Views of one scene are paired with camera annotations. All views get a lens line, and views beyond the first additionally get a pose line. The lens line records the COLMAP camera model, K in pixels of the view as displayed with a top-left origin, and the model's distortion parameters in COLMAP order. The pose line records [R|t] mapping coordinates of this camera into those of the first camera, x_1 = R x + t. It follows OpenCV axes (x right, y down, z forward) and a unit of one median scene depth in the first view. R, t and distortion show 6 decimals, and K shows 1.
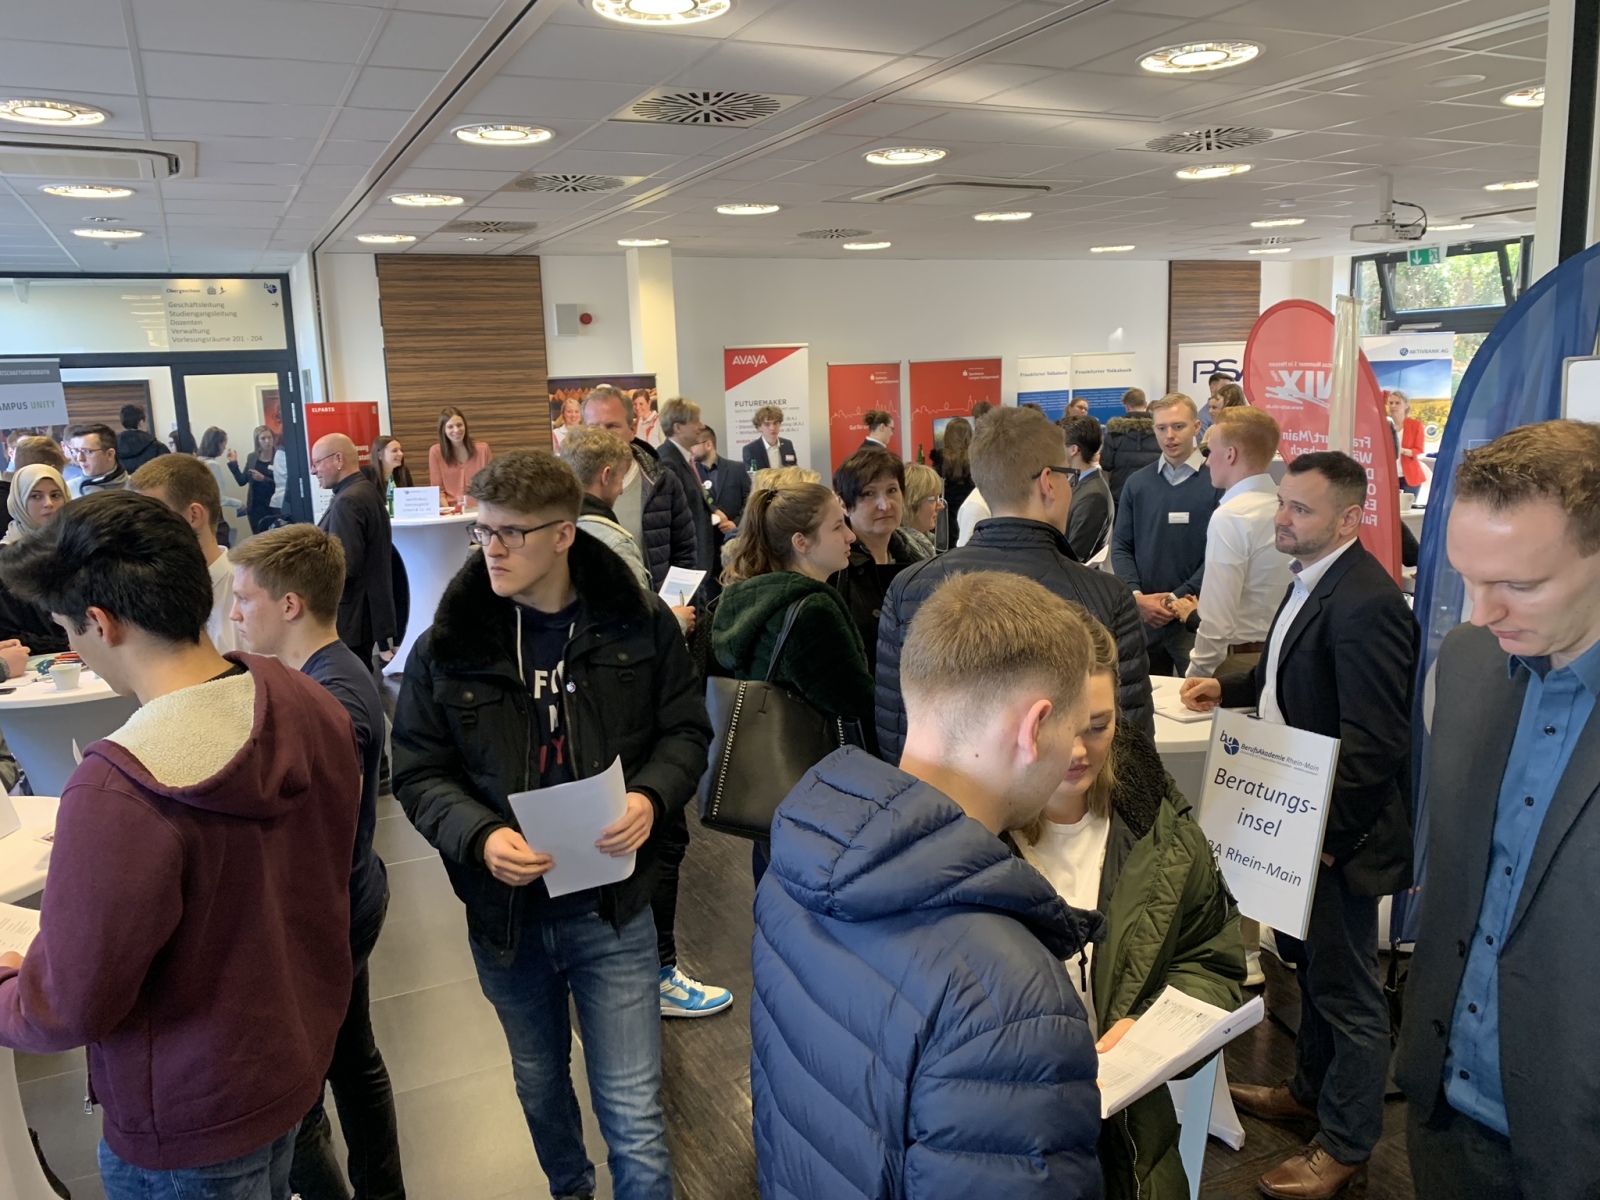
lens RADIAL K [[1227.7, 0, 800.0], [0, 1227.7, 600.0], [0, 0, 1]] dist [0.085353, -0.137990]
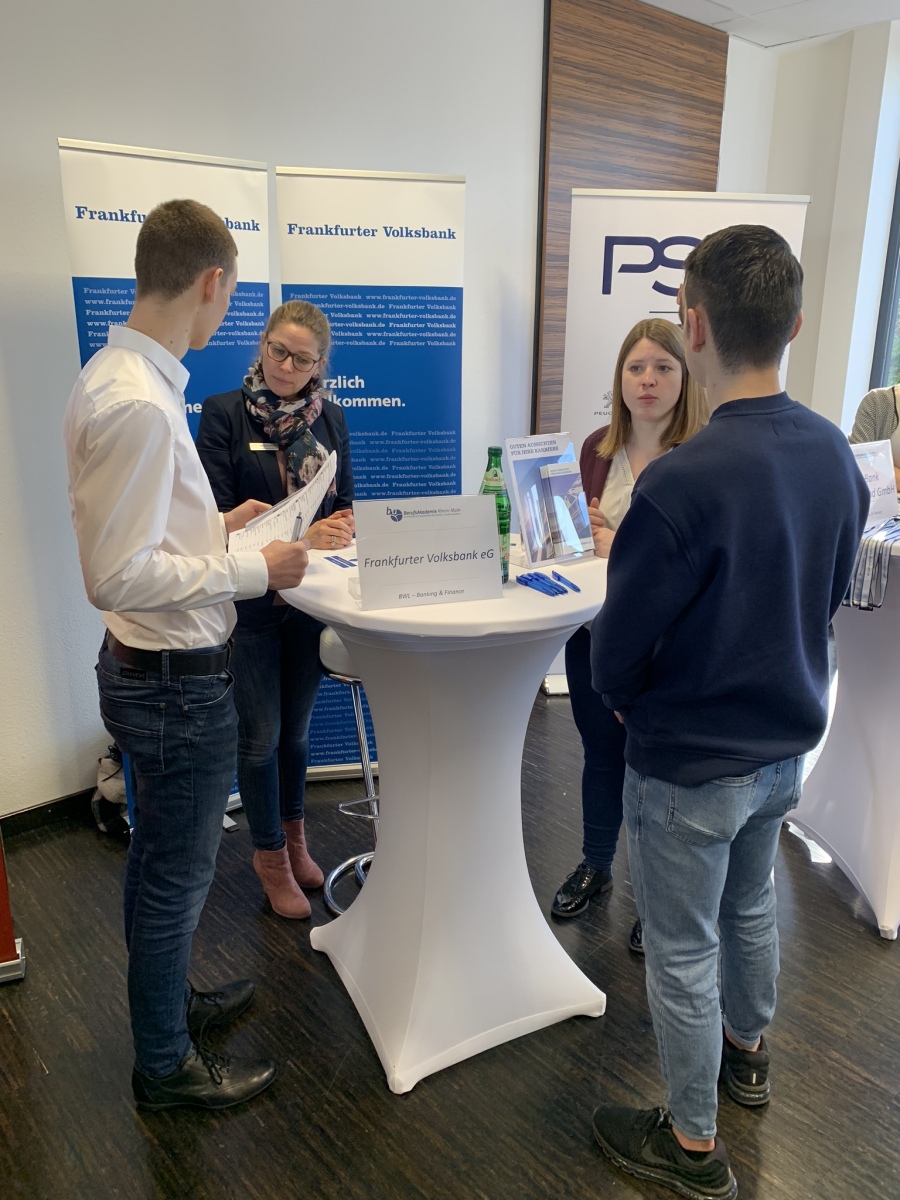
lens RADIAL K [[908.9, 0, 448.1], [0, 908.9, 583.1], [0, 0, 1]] dist [0.005600, 0.008136]
pose [[0.967874, -0.027120, 0.249967, 0.242992], [0.002398, 0.995116, 0.098680, -0.140119], [-0.251423, -0.094911, 0.963213, 0.908322]]
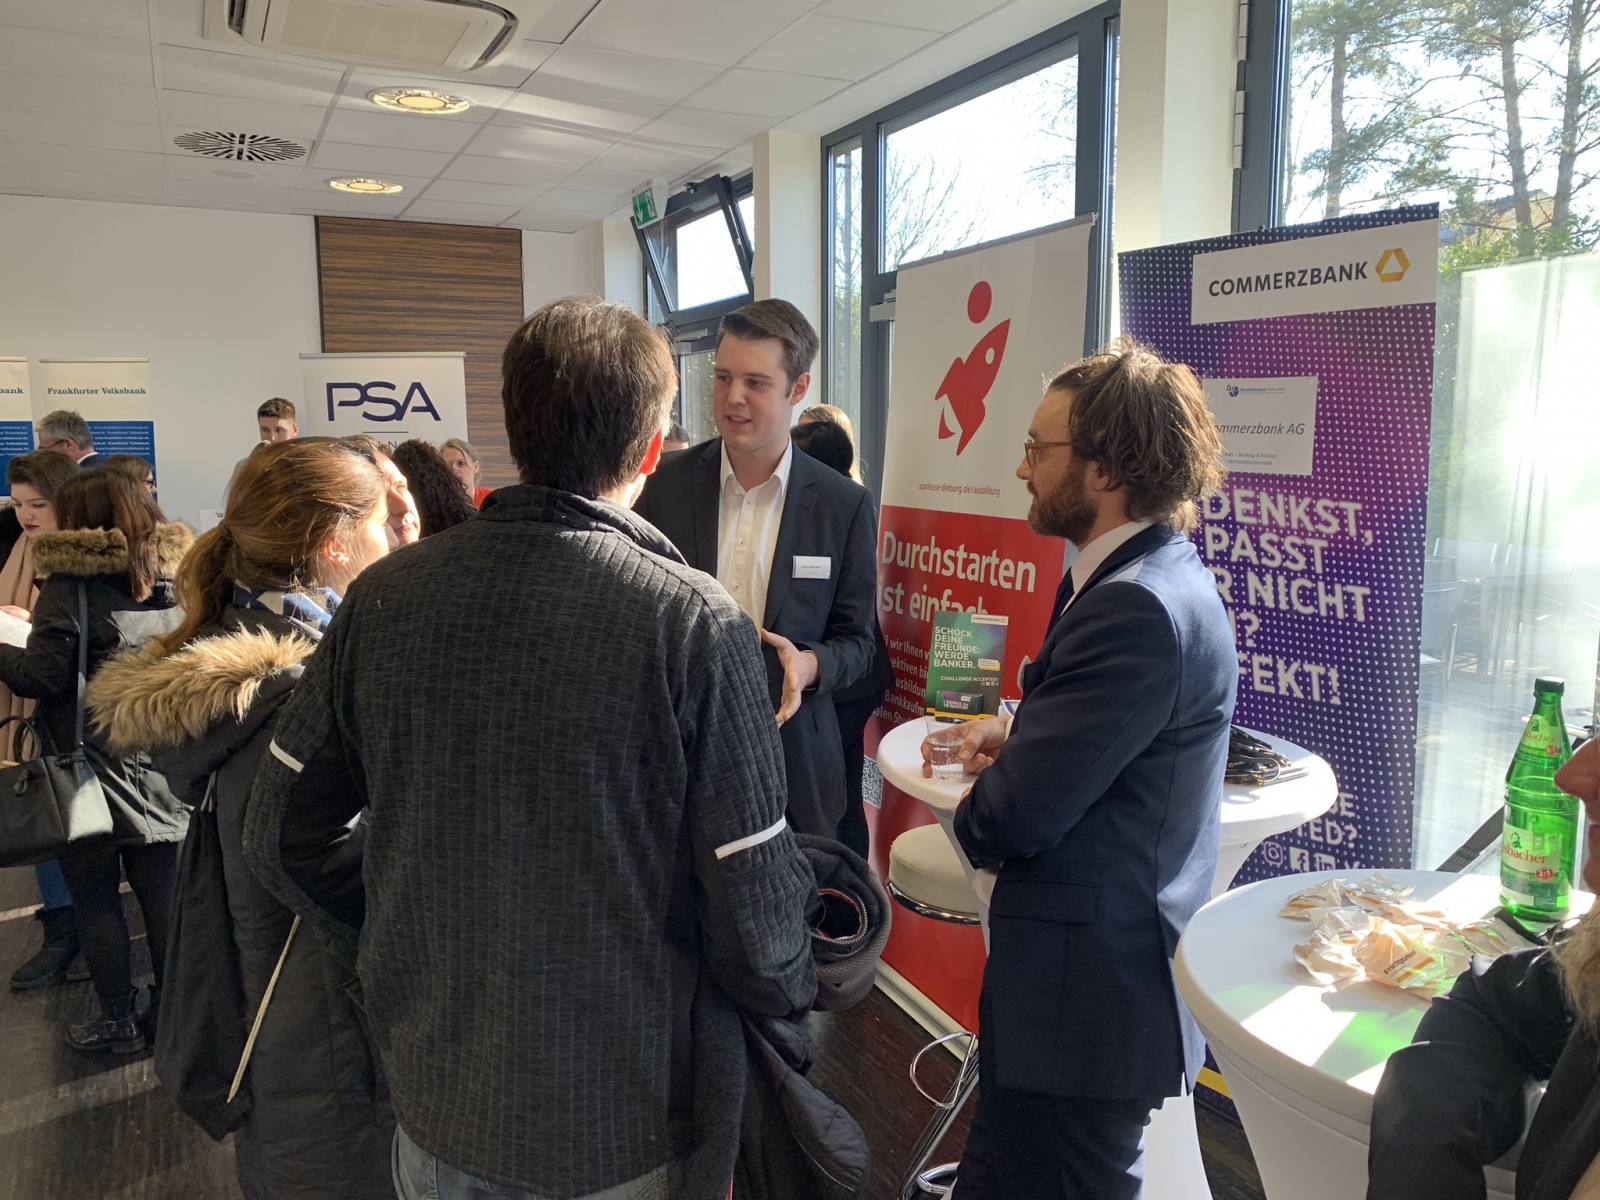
lens RADIAL K [[1211.9, 0, 800.0], [0, 1211.9, 600.0], [0, 0, 1]] dist [0.005600, 0.008136]
pose [[0.999490, 0.030855, -0.008277, 0.691095], [-0.031149, 0.998784, -0.038221, -0.095090], [0.007087, 0.038459, 0.999235, 0.544302]]
